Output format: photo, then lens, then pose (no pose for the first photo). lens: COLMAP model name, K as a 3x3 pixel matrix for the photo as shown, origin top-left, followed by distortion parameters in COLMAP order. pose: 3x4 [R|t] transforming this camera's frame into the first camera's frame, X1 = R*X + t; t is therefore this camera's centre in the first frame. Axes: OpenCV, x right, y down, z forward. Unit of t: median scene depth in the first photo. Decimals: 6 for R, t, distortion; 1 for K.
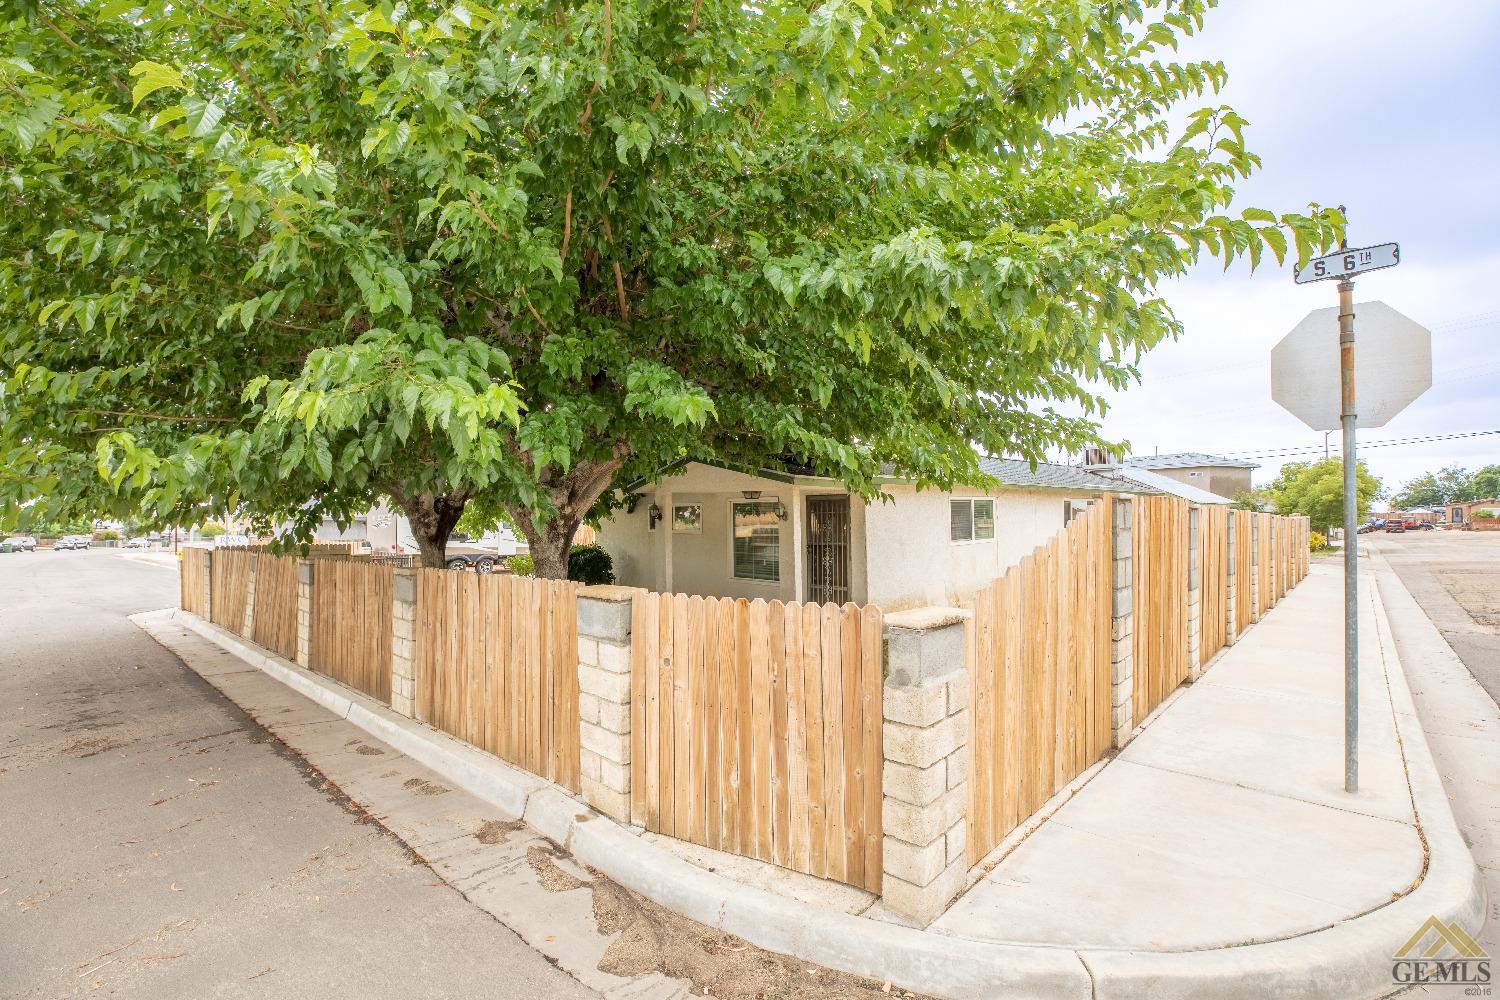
lens RADIAL K [[697.3, 0, 754.1], [0, 697.3, 523.0], [0, 0, 1]] dist [-0.001729, -0.000290]
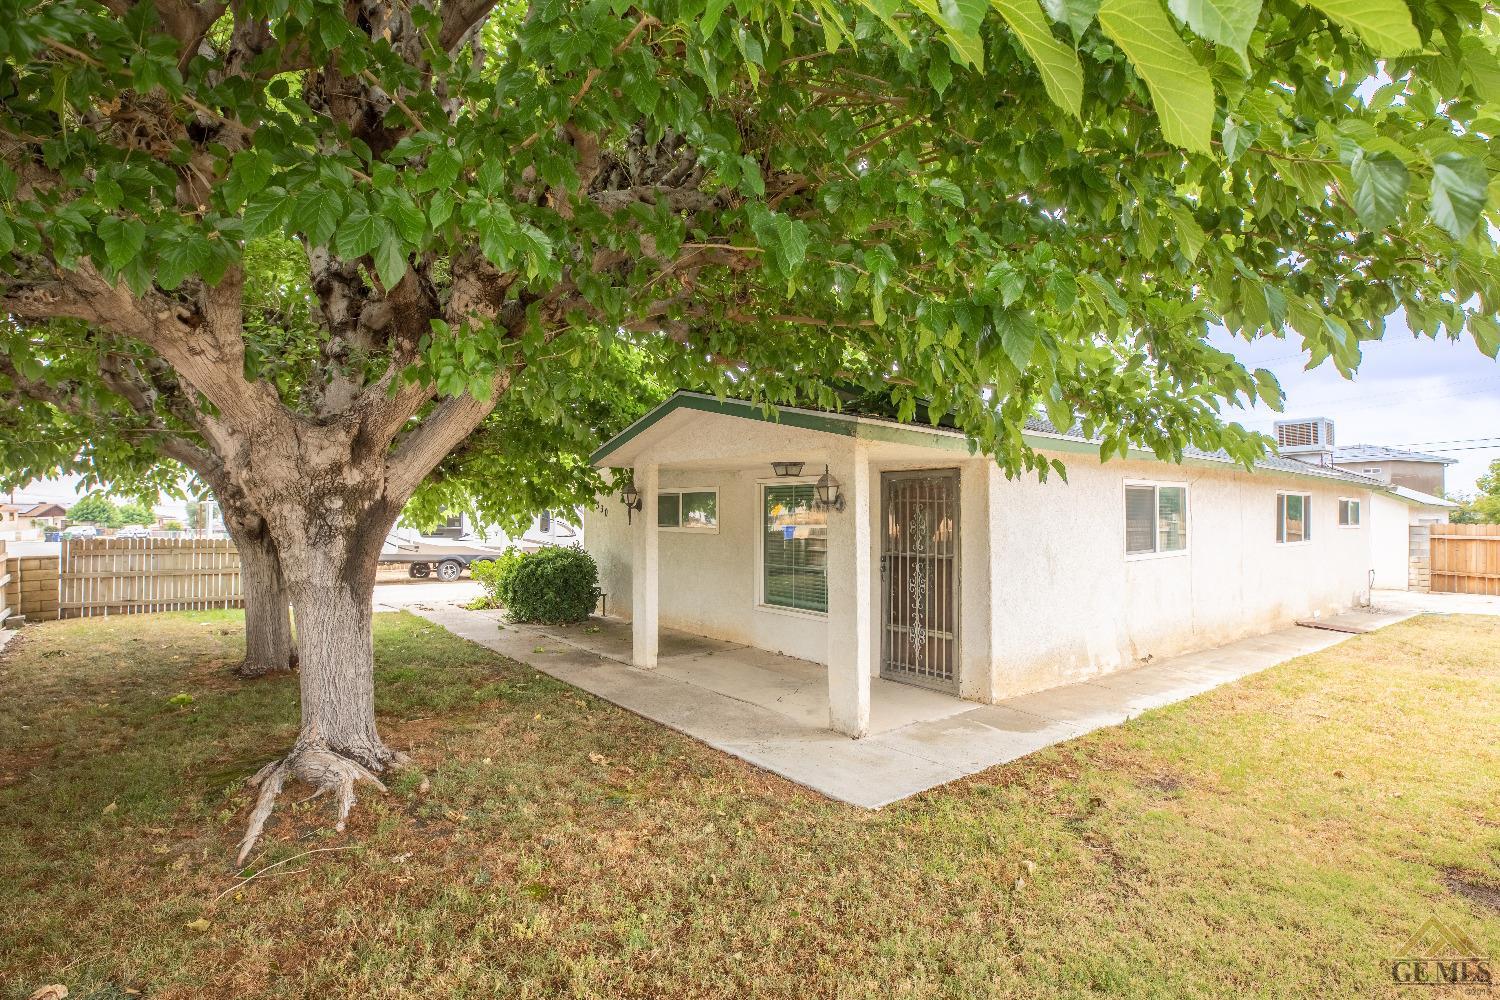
lens RADIAL K [[697.3, 0, 754.1], [0, 697.3, 523.0], [0, 0, 1]] dist [-0.001729, -0.000290]
pose [[0.994250, 0.015543, -0.105947, 0.031773], [-0.015610, 0.999878, 0.000196, 0.005643], [0.105937, 0.001459, 0.994372, 0.413198]]
